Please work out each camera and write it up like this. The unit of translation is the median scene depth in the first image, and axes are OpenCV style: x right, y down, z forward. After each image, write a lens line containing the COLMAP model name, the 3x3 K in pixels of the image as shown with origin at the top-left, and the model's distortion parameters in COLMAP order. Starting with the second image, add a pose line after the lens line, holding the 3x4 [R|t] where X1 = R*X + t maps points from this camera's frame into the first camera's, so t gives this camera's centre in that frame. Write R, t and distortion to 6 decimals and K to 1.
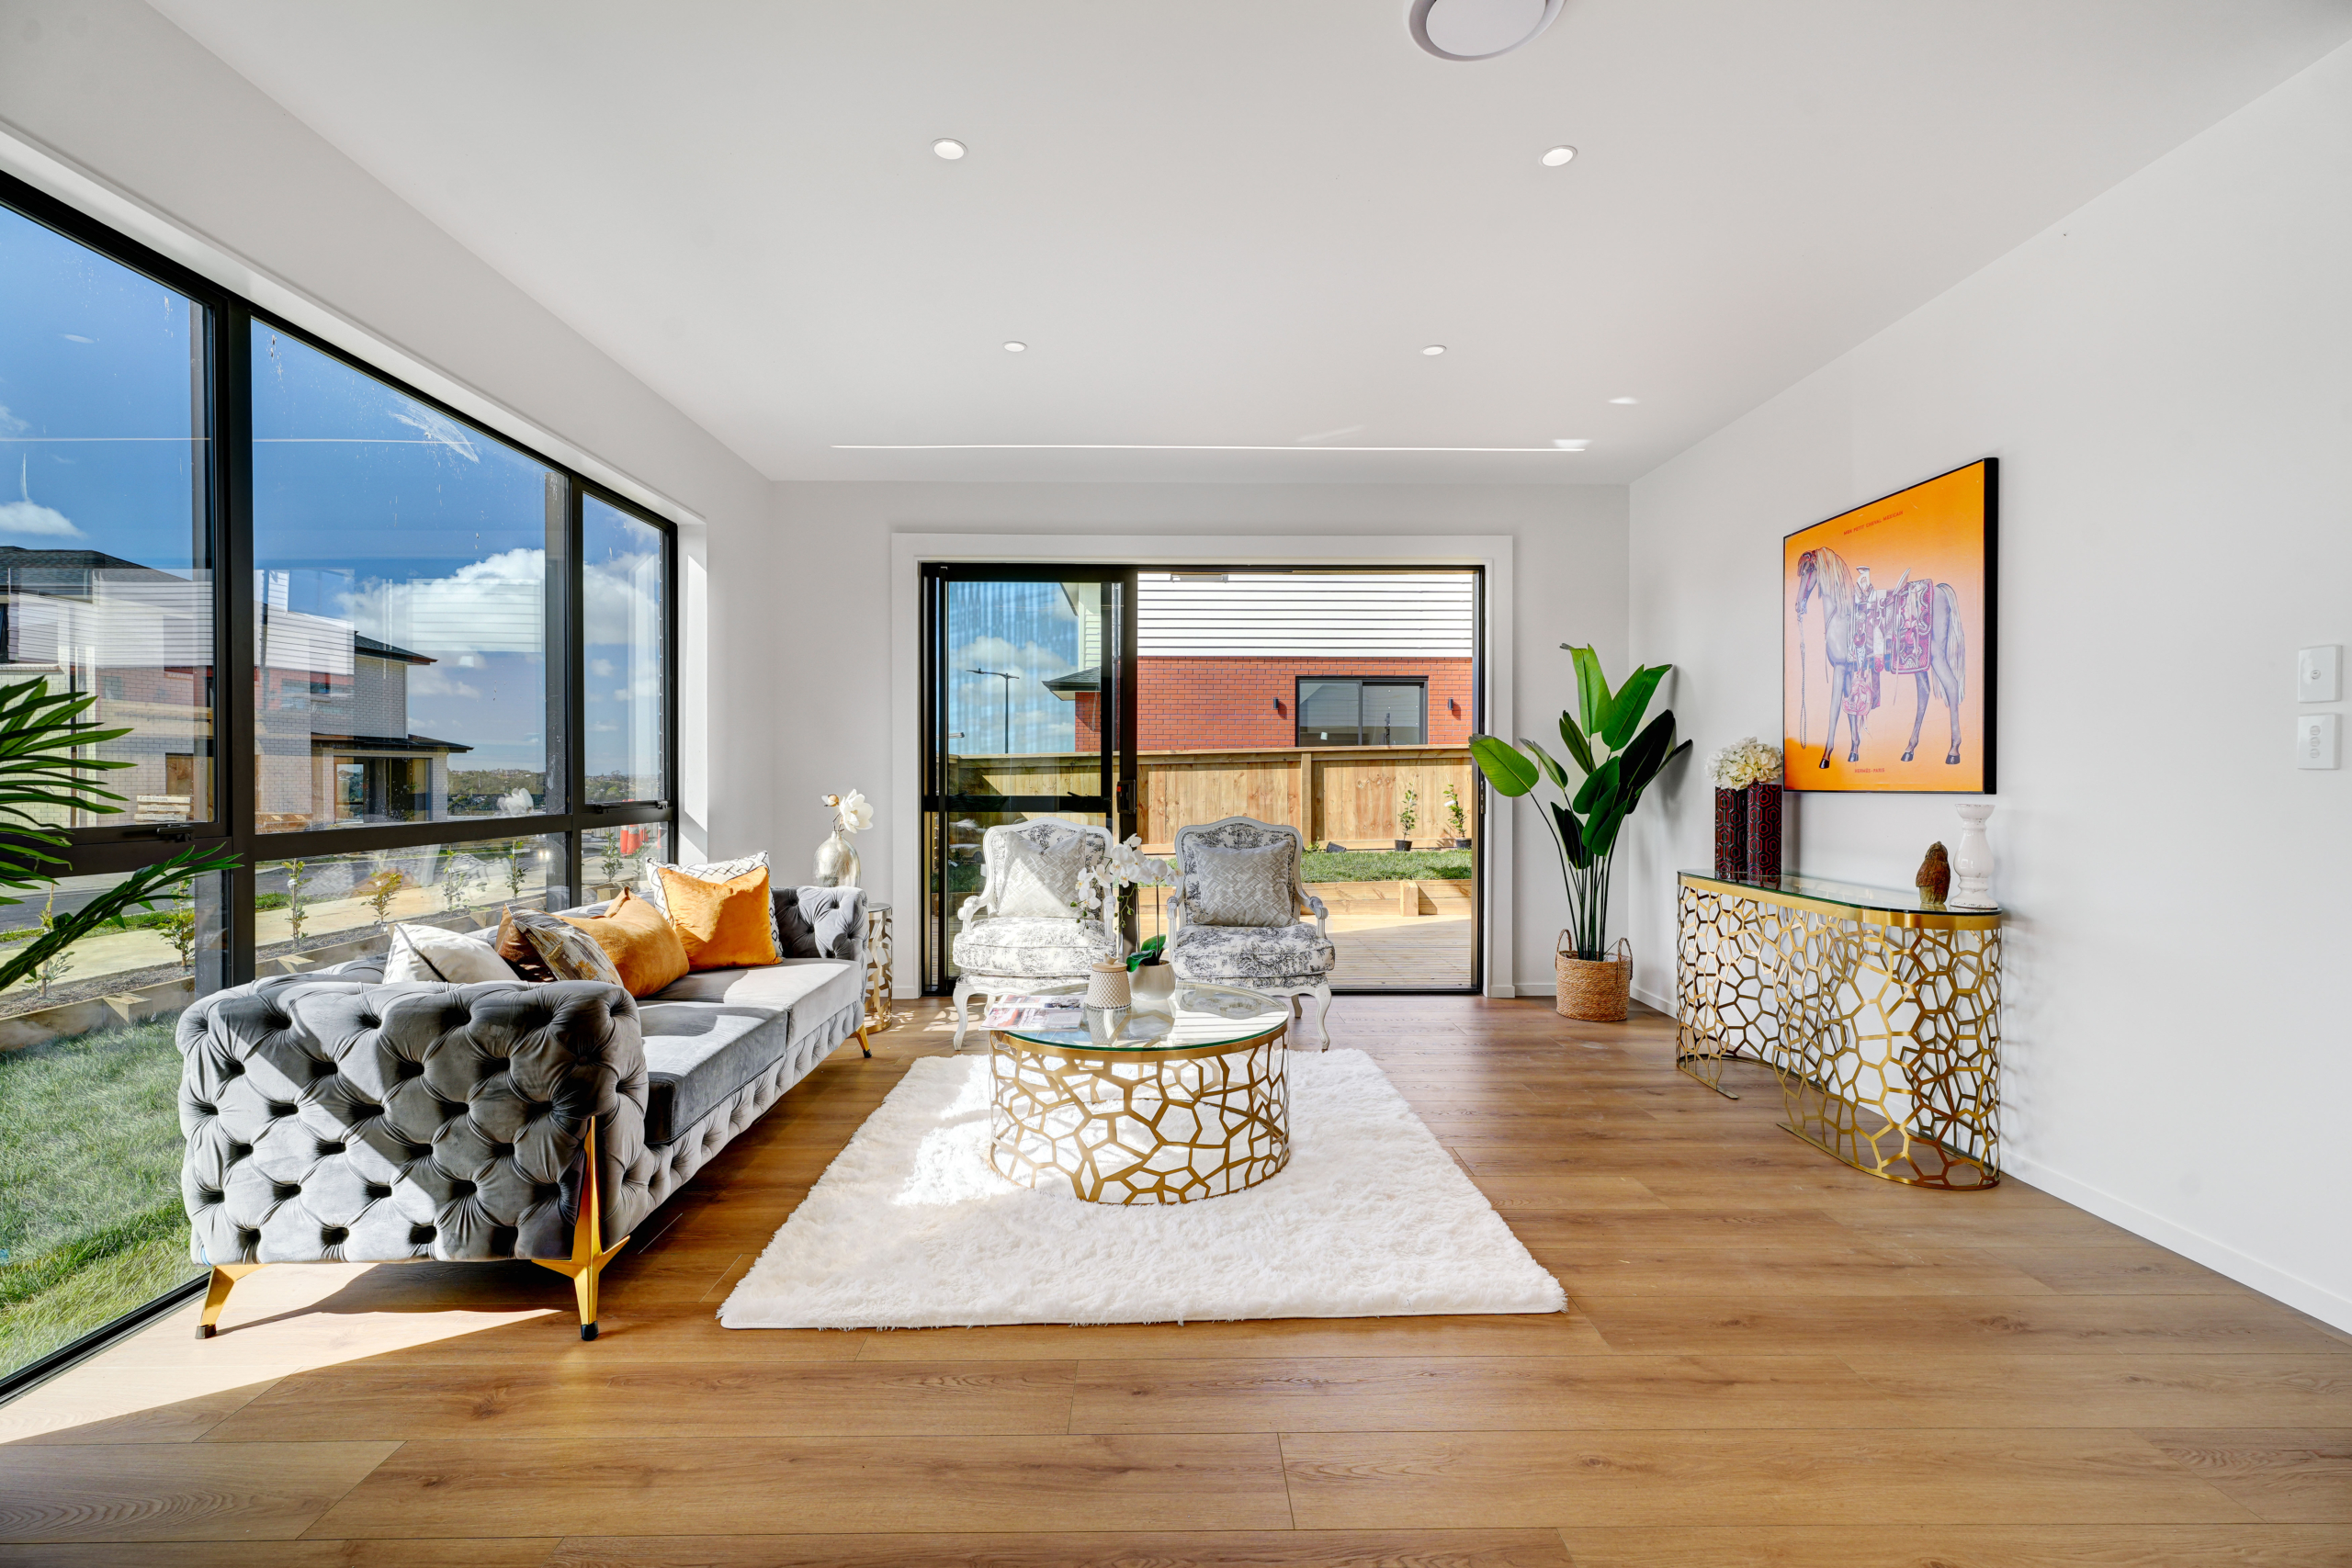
lens RADIAL K [[1048.0, 0, 1171.2], [0, 1048.0, 781.9], [0, 0, 1]] dist [-0.004266, 0.004665]
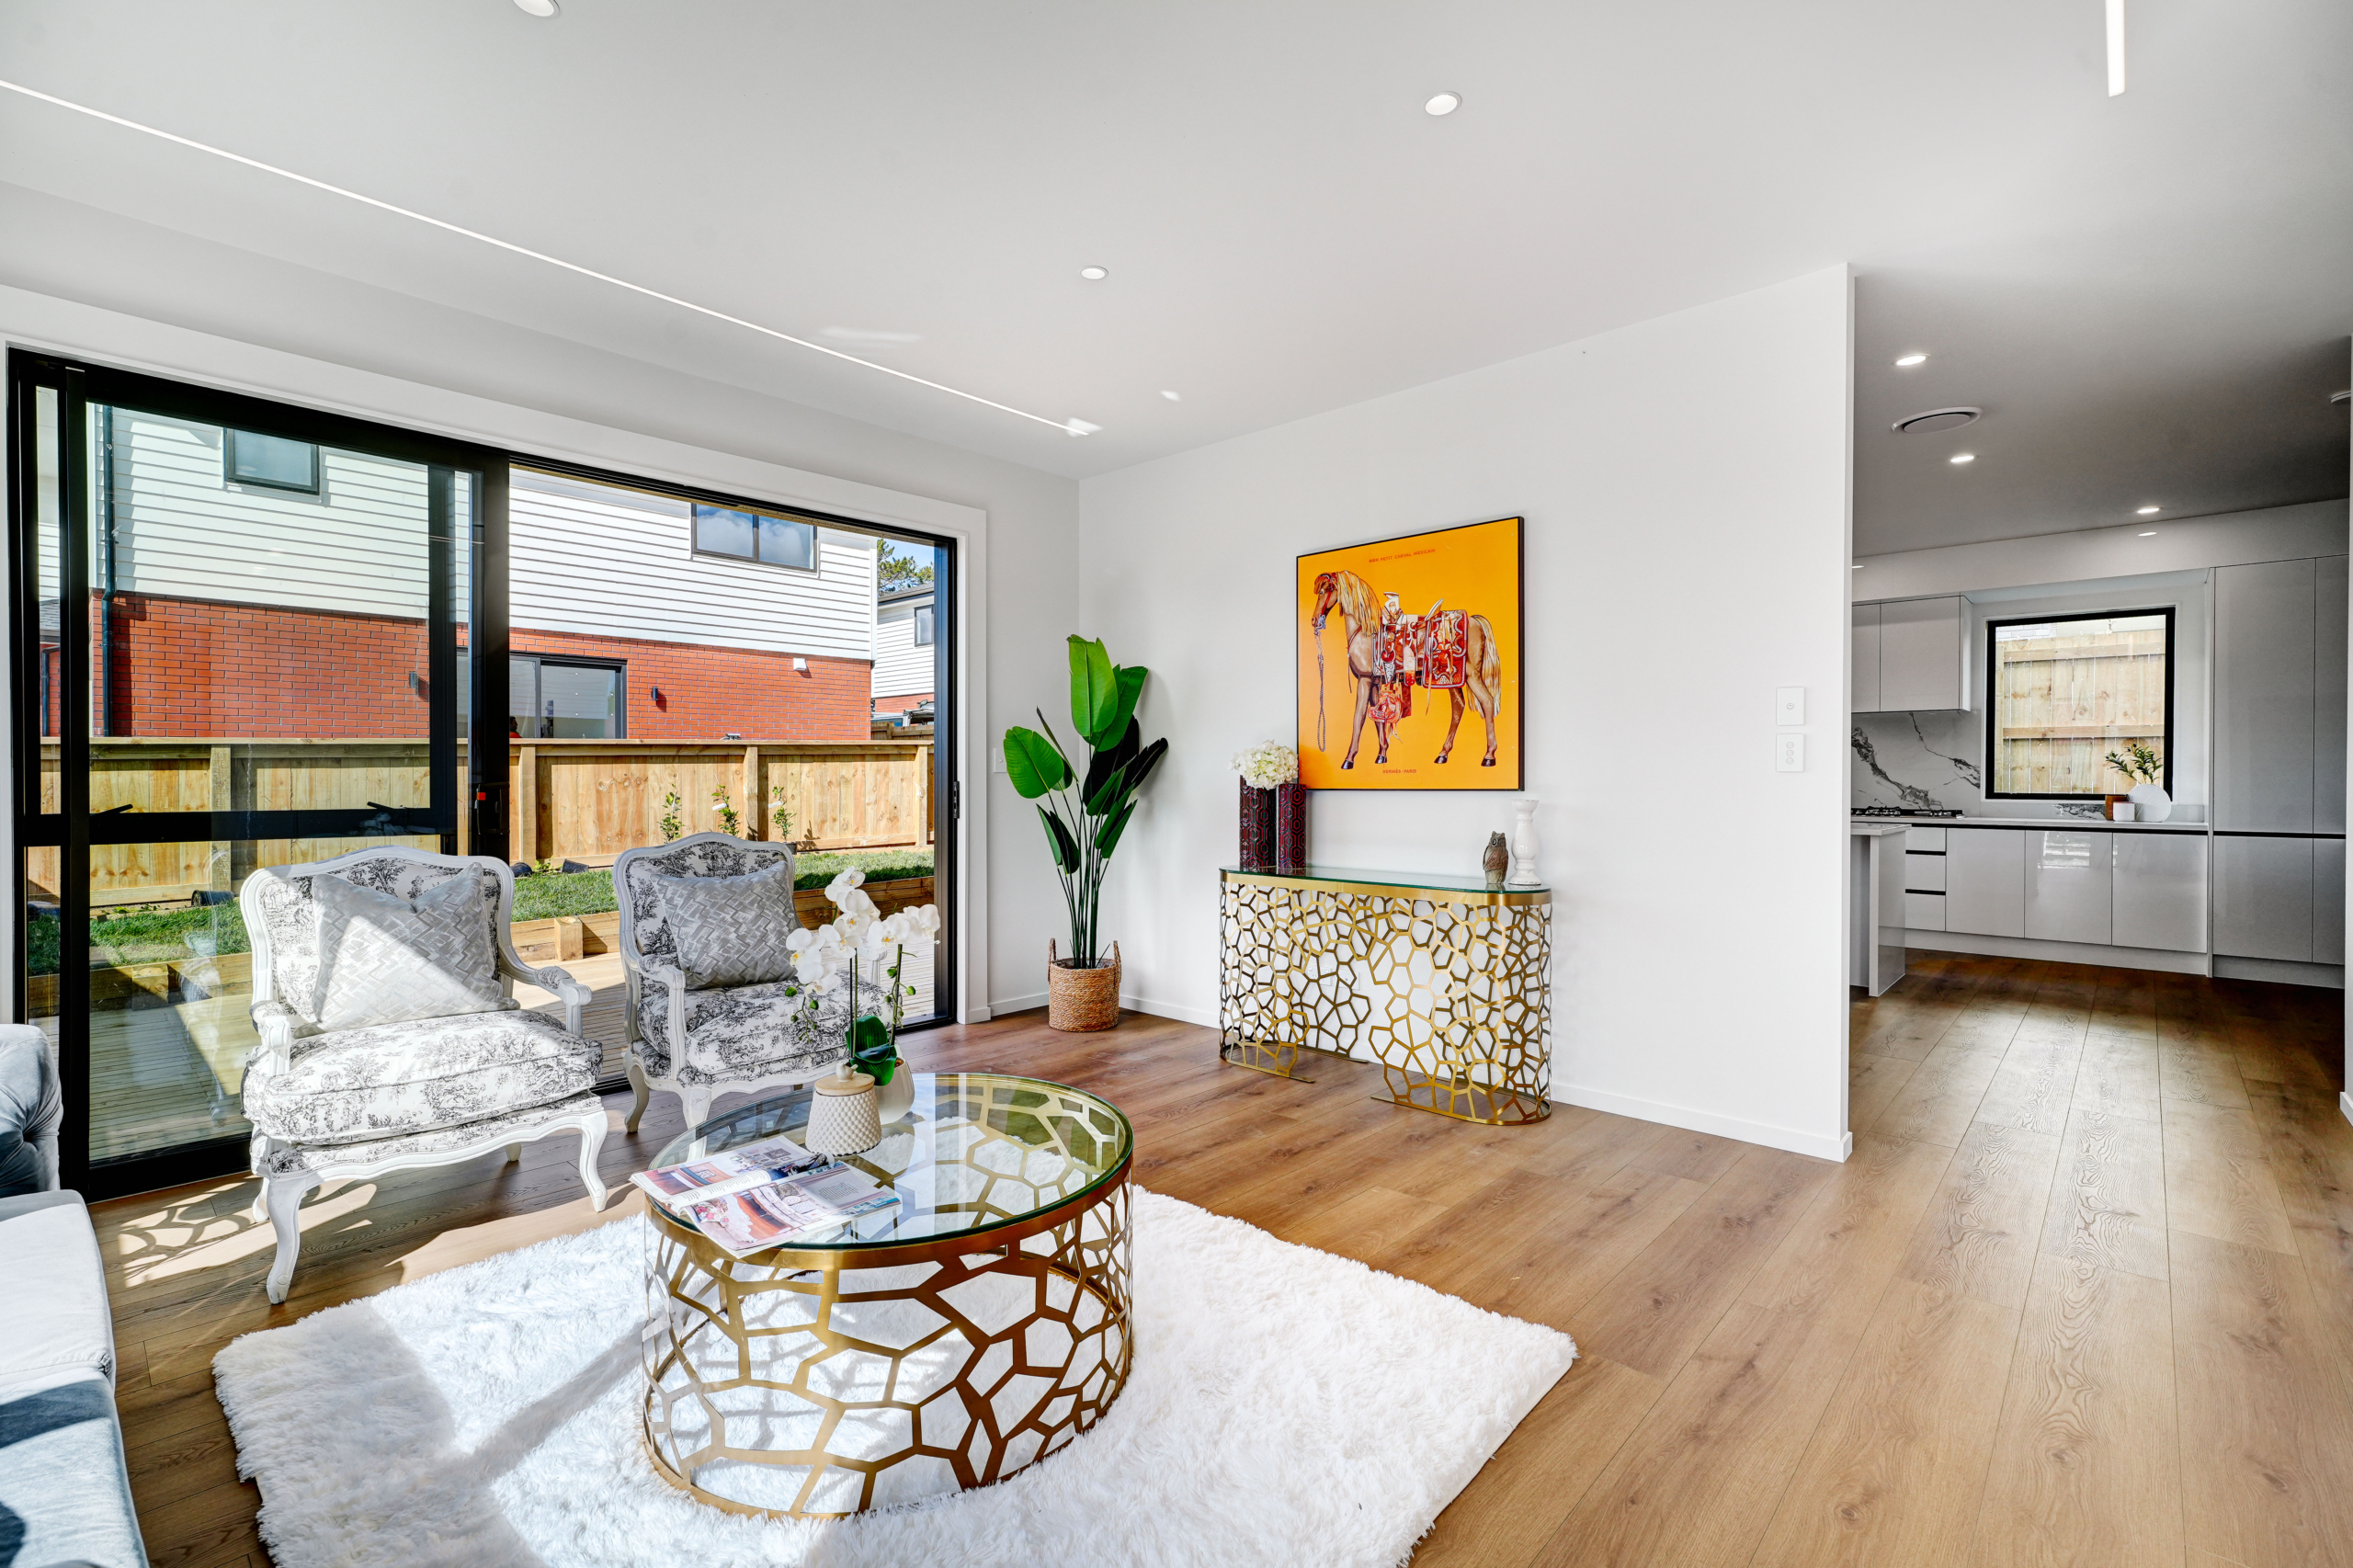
lens RADIAL K [[1048.6, 0, 1171.7], [0, 1048.6, 781.9], [0, 0, 1]] dist [-0.004266, 0.004665]
pose [[0.687820, -0.003235, 0.725874, -0.296512], [0.003209, 0.999994, 0.001416, -0.001531], [-0.725874, 0.001355, 0.687826, 0.344170]]
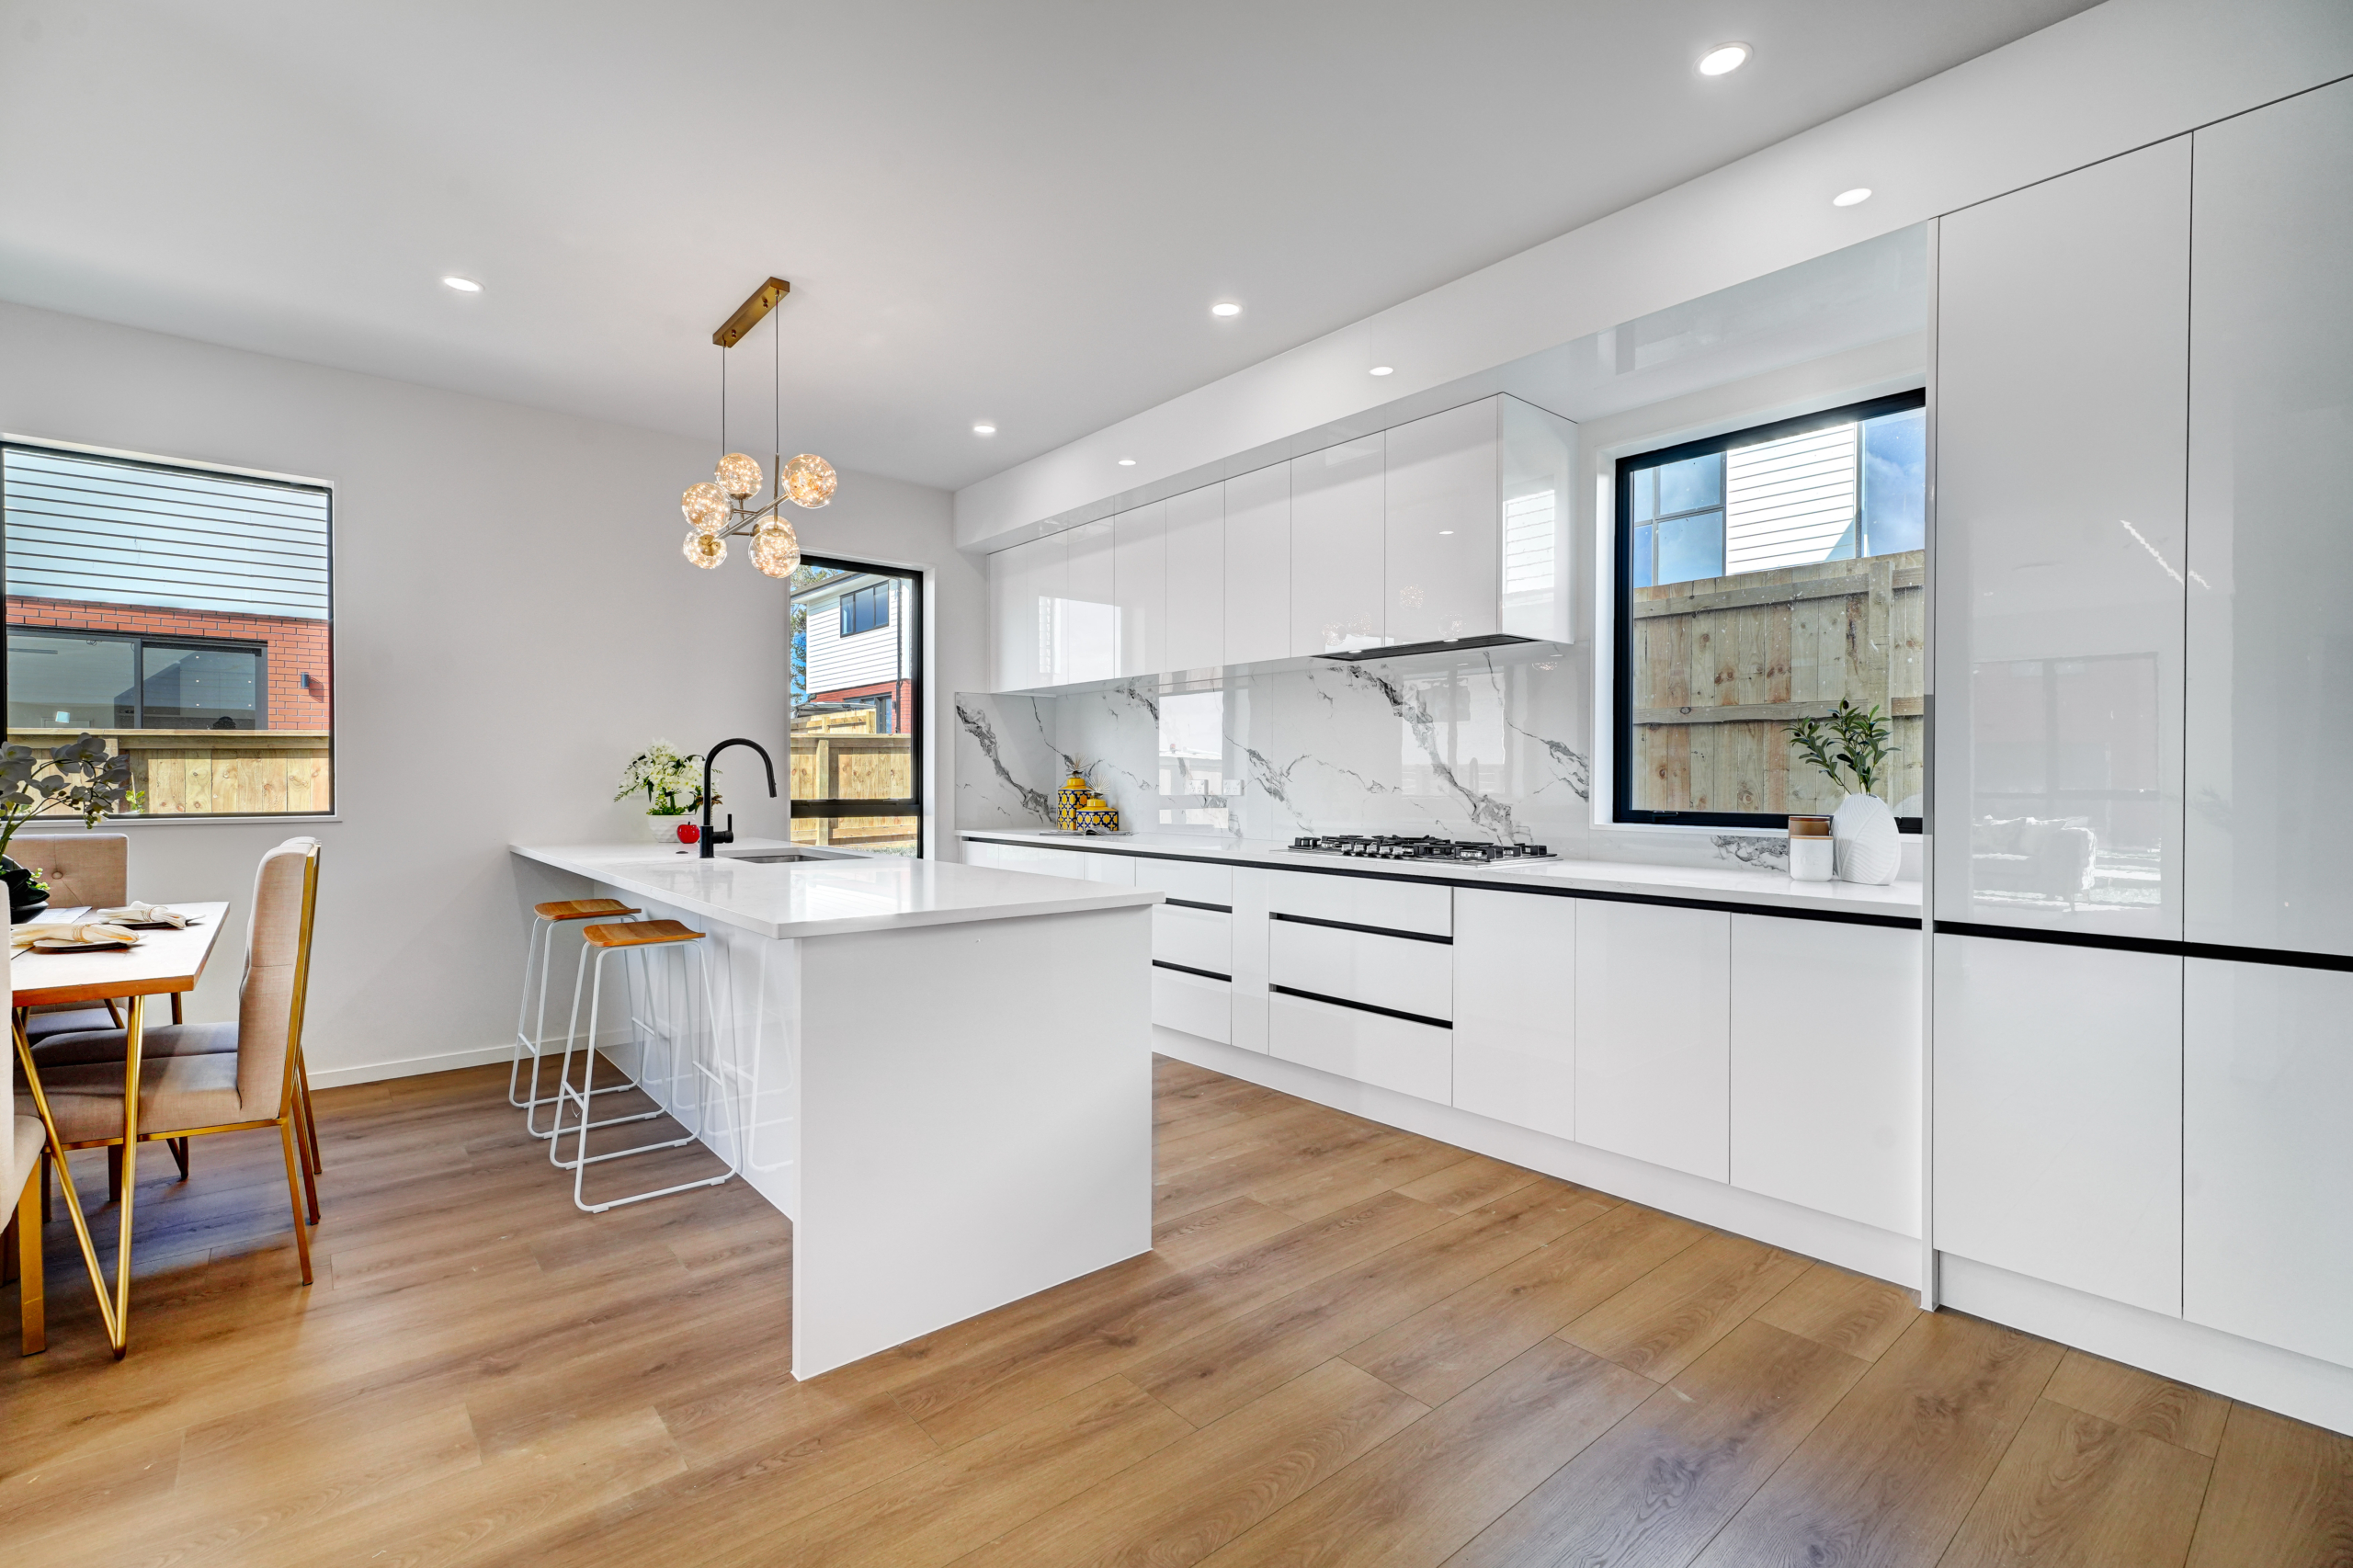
lens RADIAL K [[1053.9, 0, 1176.5], [0, 1053.9, 784.0], [0, 0, 1]] dist [0.000887, 0.000975]
pose [[0.777965, -0.000394, 0.628307, 1.138035], [0.001077, 0.999999, -0.000707, 0.001137], [-0.628306, 0.001227, 0.777965, 0.110456]]
